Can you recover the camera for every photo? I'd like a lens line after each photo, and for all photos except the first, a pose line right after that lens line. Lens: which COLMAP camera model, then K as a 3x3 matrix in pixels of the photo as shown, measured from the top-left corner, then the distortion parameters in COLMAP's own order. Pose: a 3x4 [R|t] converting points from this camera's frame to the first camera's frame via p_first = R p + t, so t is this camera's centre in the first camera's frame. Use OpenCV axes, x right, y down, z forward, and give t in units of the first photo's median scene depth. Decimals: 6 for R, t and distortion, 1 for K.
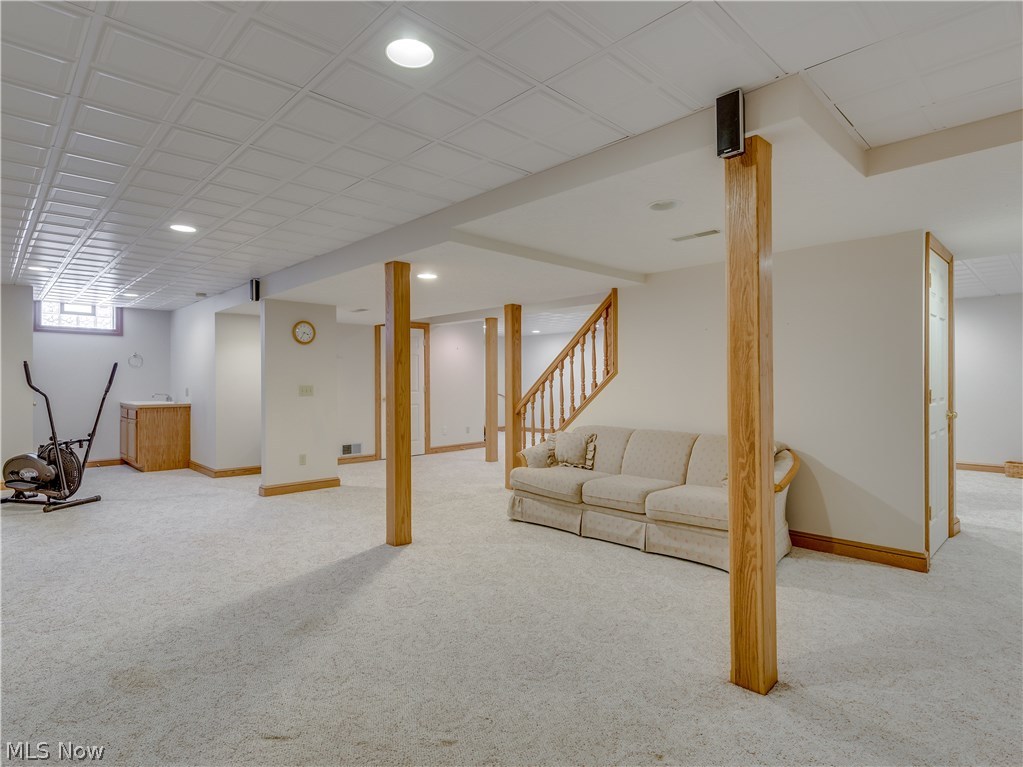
lens RADIAL K [[544.6, 0, 535.3], [0, 544.6, 384.2], [0, 0, 1]] dist [-0.001070, -0.000172]
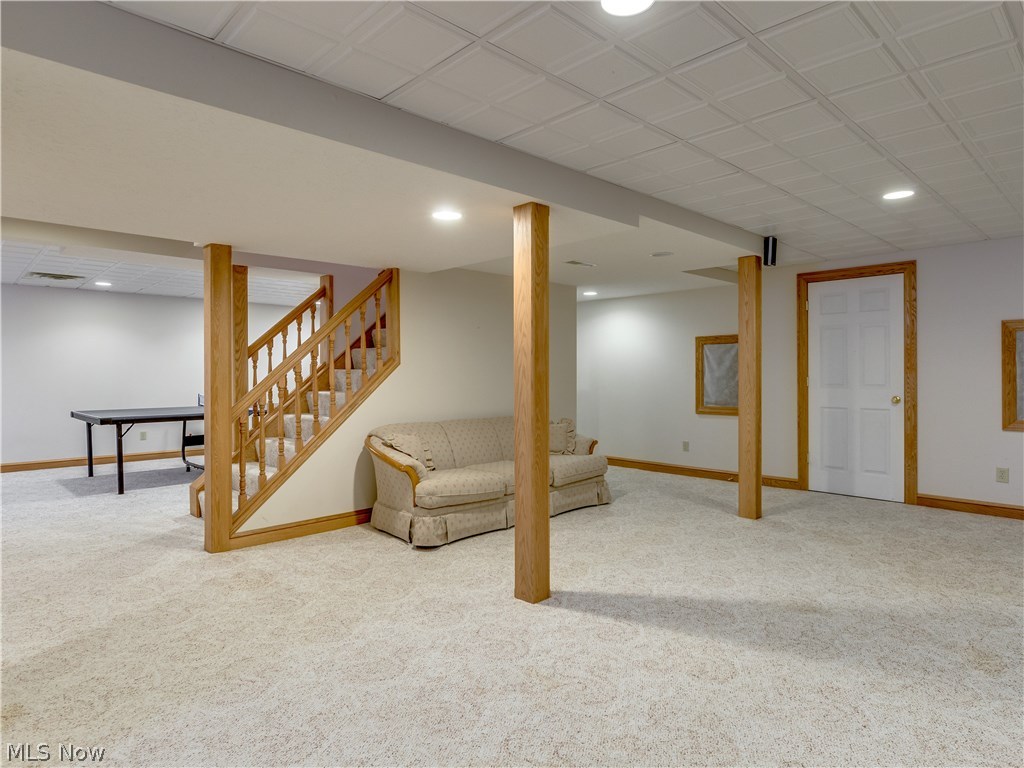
lens RADIAL K [[572.3, 0, 509.8], [0, 572.3, 369.1], [0, 0, 1]] dist [-0.000074, -0.000332]
pose [[0.056167, 0.007134, 0.998396, -1.181365], [0.006984, 0.999947, -0.007538, -0.003791], [-0.998397, 0.007396, 0.056114, 1.155499]]
